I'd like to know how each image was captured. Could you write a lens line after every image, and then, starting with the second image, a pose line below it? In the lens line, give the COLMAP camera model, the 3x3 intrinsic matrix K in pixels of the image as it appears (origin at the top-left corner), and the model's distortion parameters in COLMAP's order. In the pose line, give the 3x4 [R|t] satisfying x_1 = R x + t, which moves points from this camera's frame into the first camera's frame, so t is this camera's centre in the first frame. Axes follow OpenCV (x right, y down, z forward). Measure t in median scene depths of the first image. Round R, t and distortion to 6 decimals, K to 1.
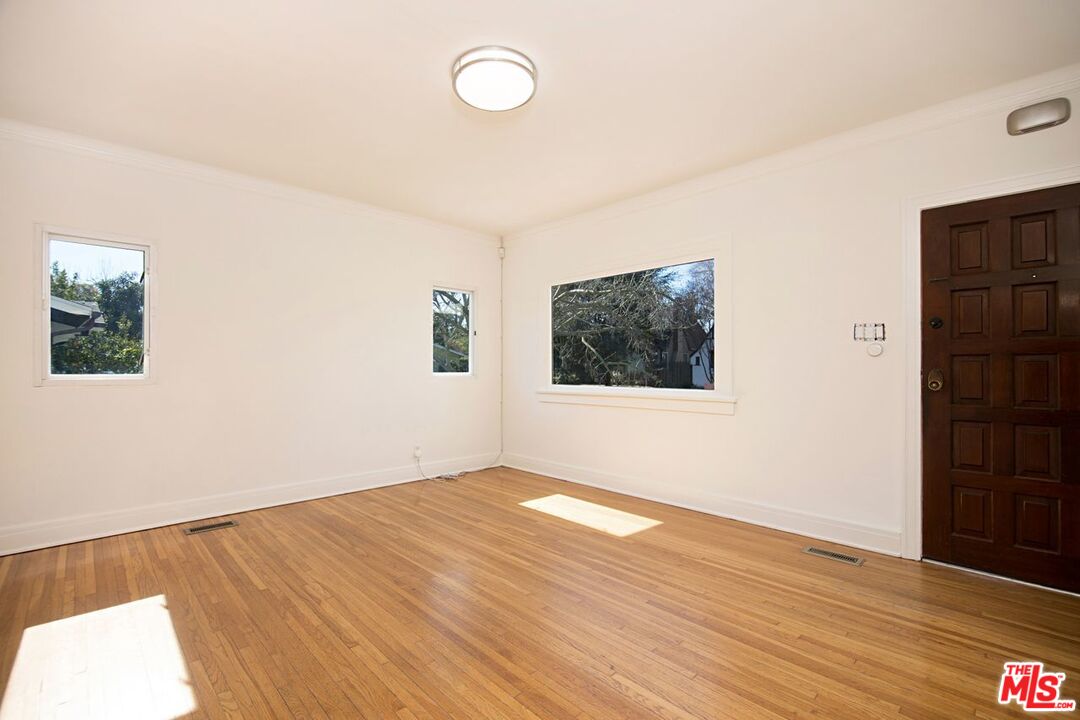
lens RADIAL K [[484.5, 0, 546.4], [0, 484.5, 356.6], [0, 0, 1]] dist [-0.008172, -0.002511]
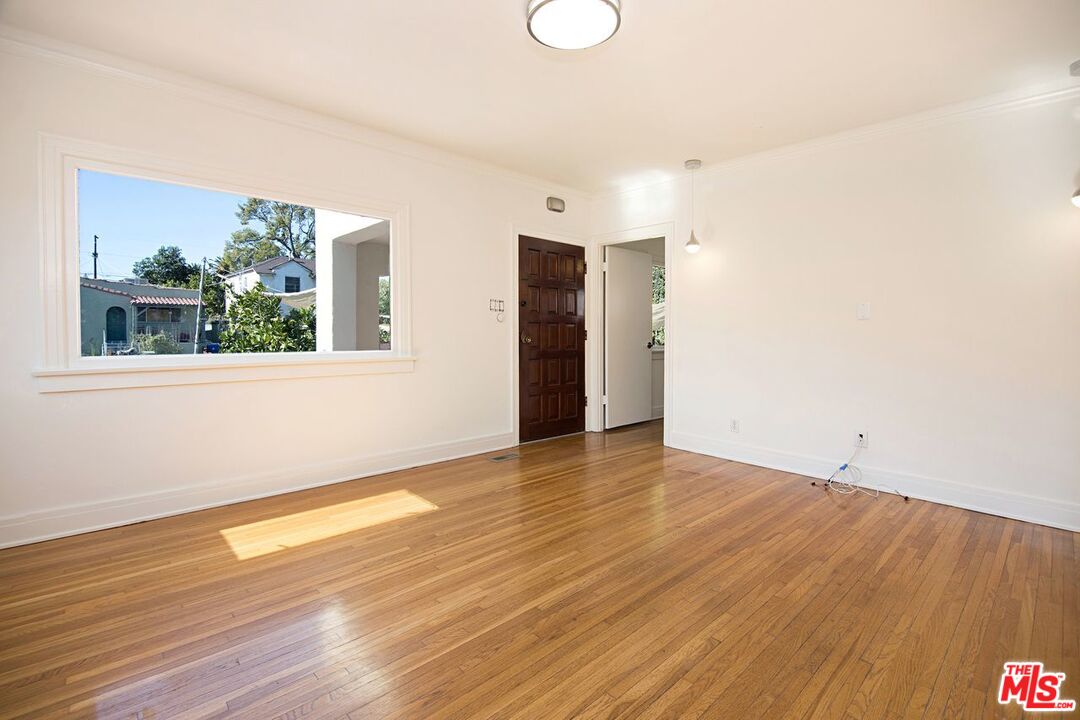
lens RADIAL K [[484.5, 0, 532.7], [0, 484.5, 339.9], [0, 0, 1]] dist [-0.008172, -0.002511]
pose [[0.033264, -0.019232, 0.999262, -0.826596], [-0.032770, 0.999256, 0.020323, 0.021477], [-0.998909, -0.033422, 0.032609, 0.846684]]
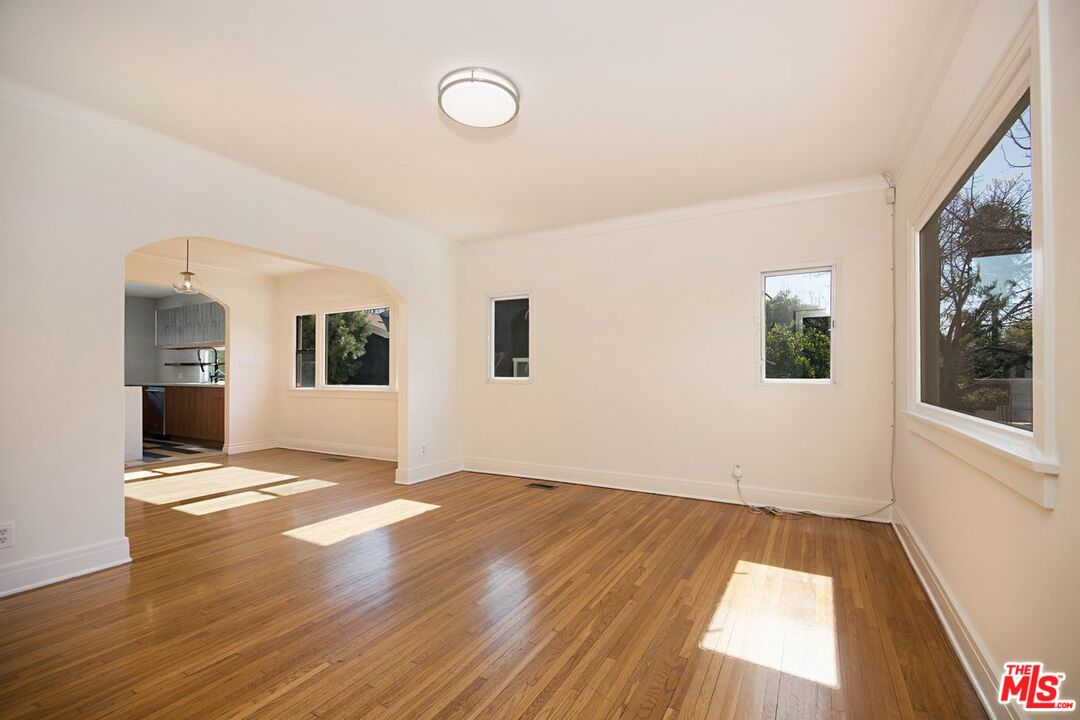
lens RADIAL K [[484.5, 0, 528.7], [0, 484.5, 367.7], [0, 0, 1]] dist [-0.008172, -0.002511]
pose [[0.264325, -0.006884, -0.964409, 0.748500], [0.024442, 0.999701, -0.000436, 0.007816], [0.964124, -0.023457, 0.264414, 0.669521]]
